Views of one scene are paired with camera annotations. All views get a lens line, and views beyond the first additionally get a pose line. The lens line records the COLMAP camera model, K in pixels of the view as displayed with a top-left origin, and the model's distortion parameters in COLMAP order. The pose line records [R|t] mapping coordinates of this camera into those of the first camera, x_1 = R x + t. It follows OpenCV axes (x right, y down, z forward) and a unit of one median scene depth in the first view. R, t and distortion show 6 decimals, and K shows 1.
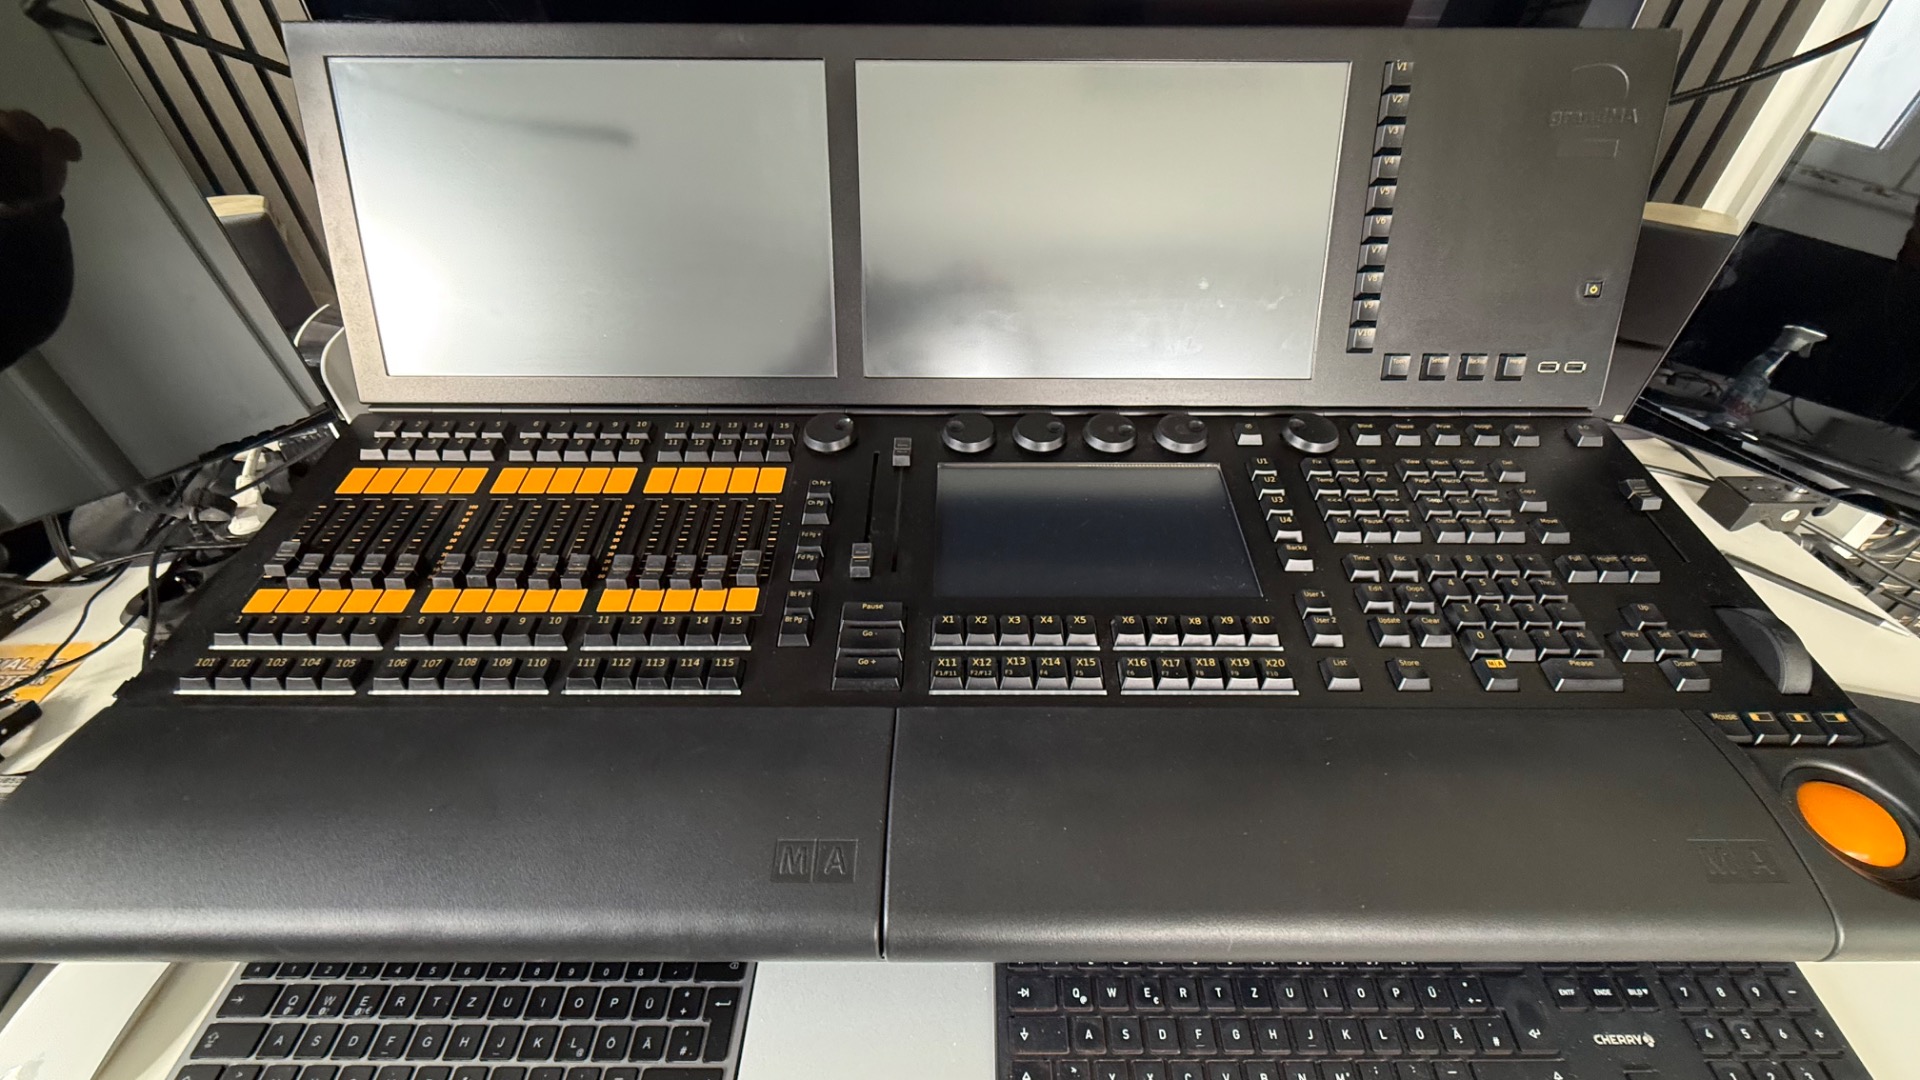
lens RADIAL K [[767.4, 0, 965.5], [0, 767.4, 543.3], [0, 0, 1]] dist [0.000639, 0.000104]
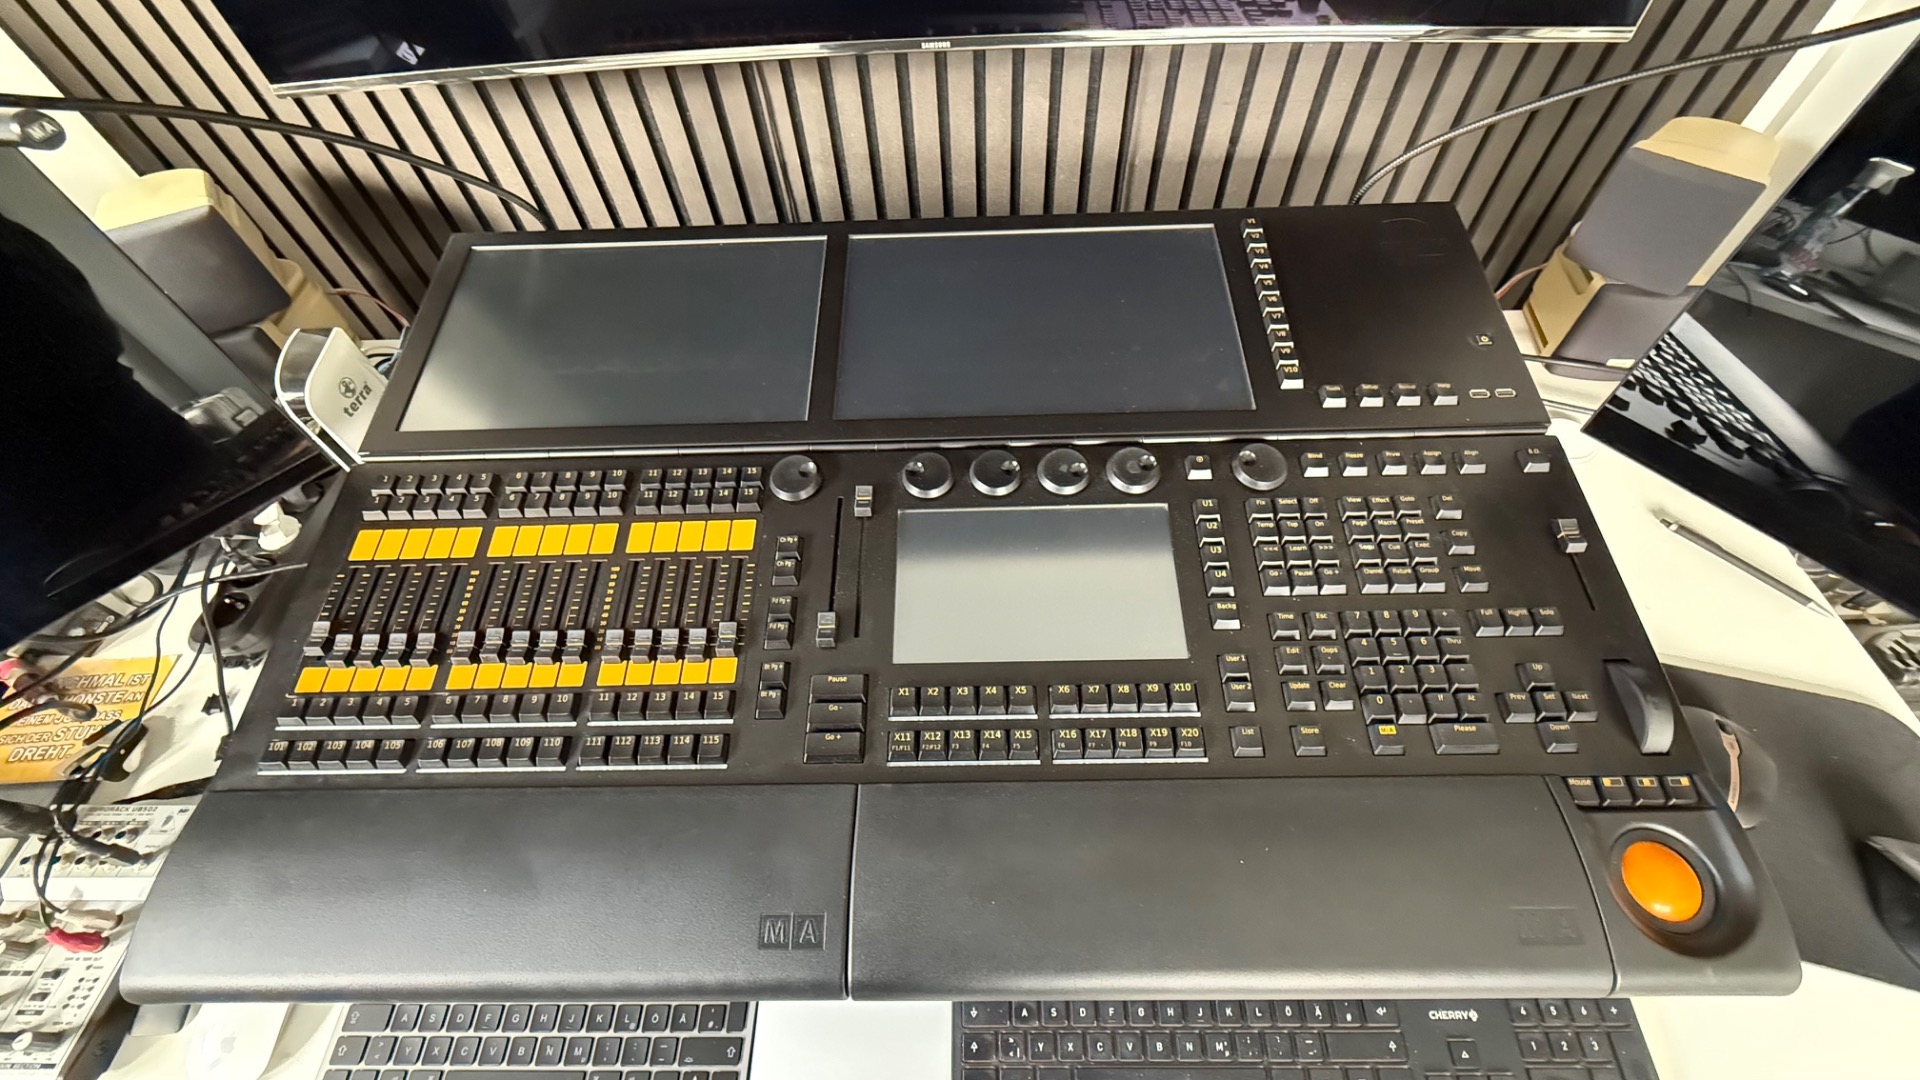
lens RADIAL K [[767.4, 0, 965.5], [0, 767.4, 546.5], [0, 0, 1]] dist [0.000639, 0.000104]
pose [[0.999231, -0.022187, -0.032329, 0.104909], [0.029480, 0.968737, 0.246332, -0.368284], [0.025853, -0.247095, 0.968646, -0.037760]]
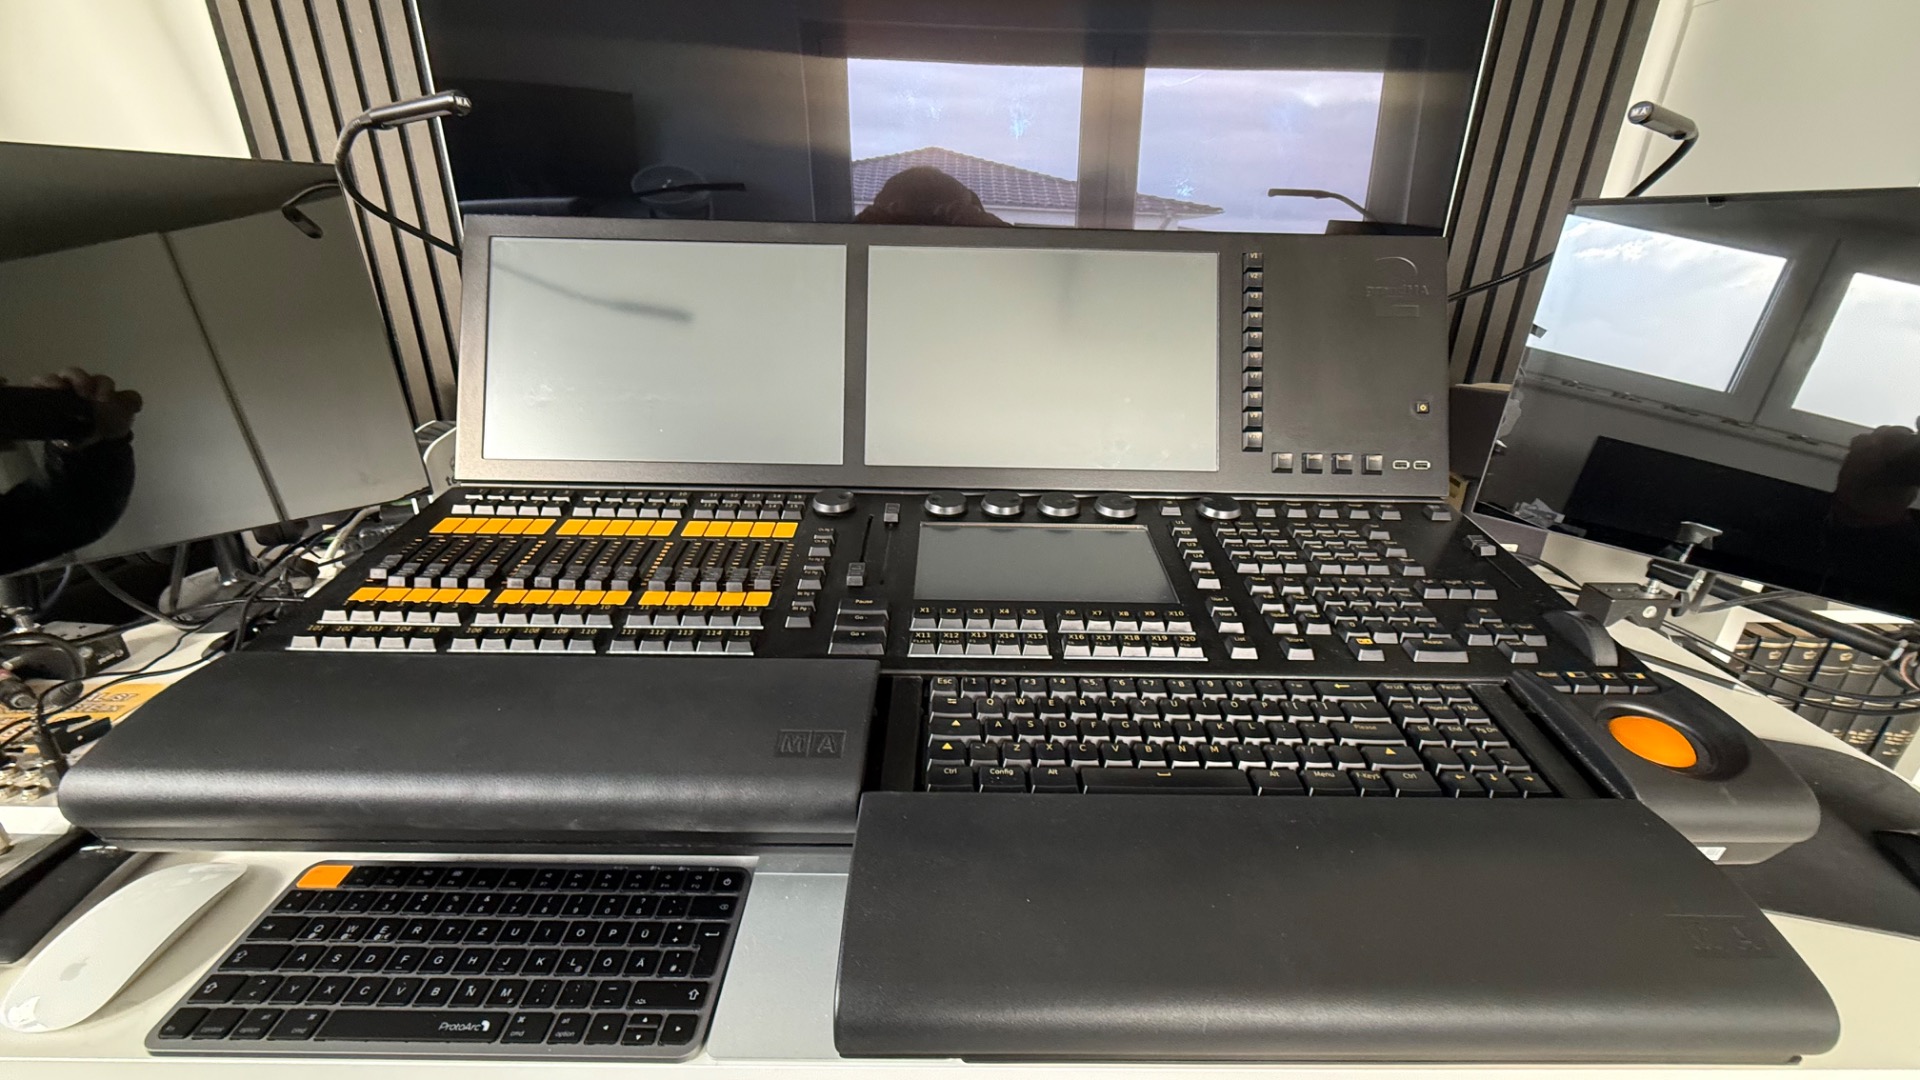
lens RADIAL K [[767.4, 0, 964.7], [0, 767.4, 542.9], [0, 0, 1]] dist [0.000639, 0.000104]
pose [[0.999835, 0.012497, 0.013185, 0.023292], [-0.007934, 0.953296, -0.301934, 0.354287], [-0.016343, 0.301779, 0.953238, -0.204127]]
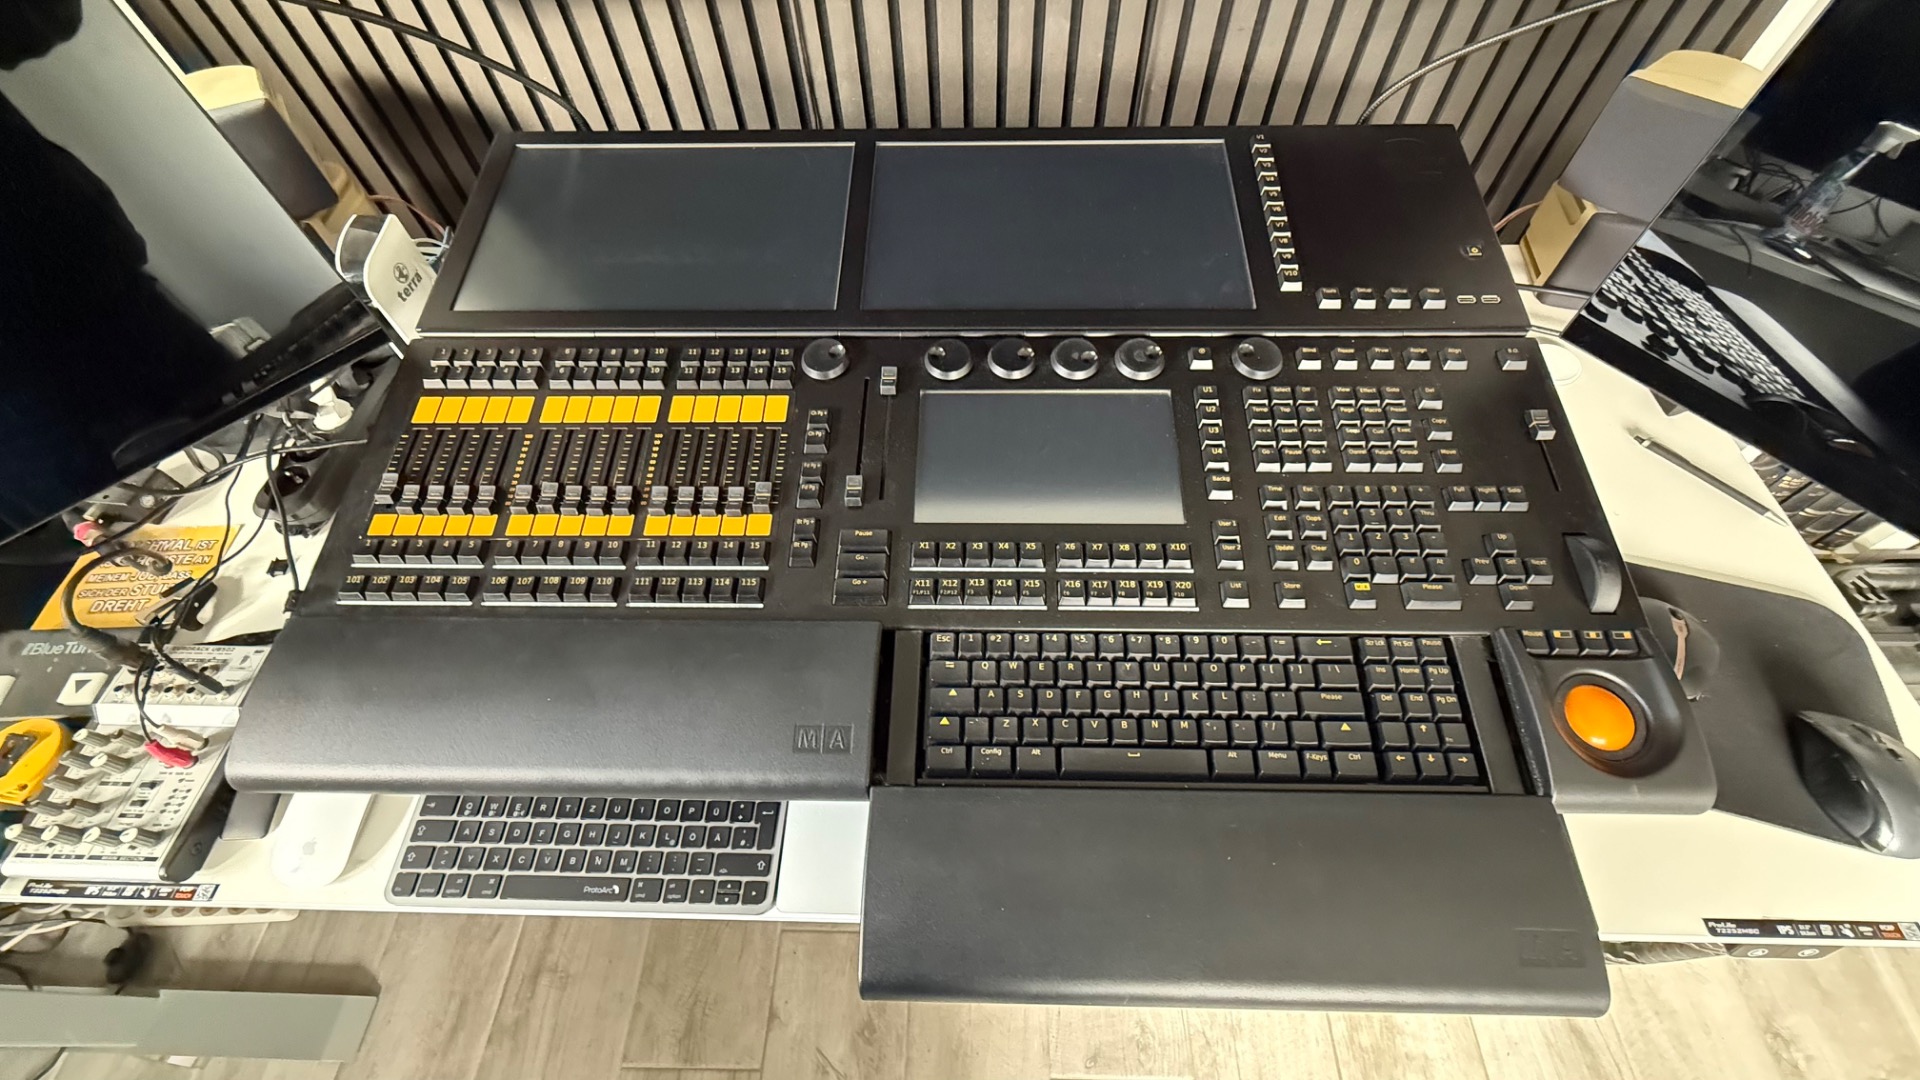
lens RADIAL K [[767.4, 0, 965.7], [0, 767.4, 547.2], [0, 0, 1]] dist [0.000639, 0.000104]
pose [[0.999420, 0.005563, -0.033599, 0.082526], [0.004164, 0.959211, 0.282659, -0.238390], [0.033801, -0.282635, 0.958632, -0.180547]]
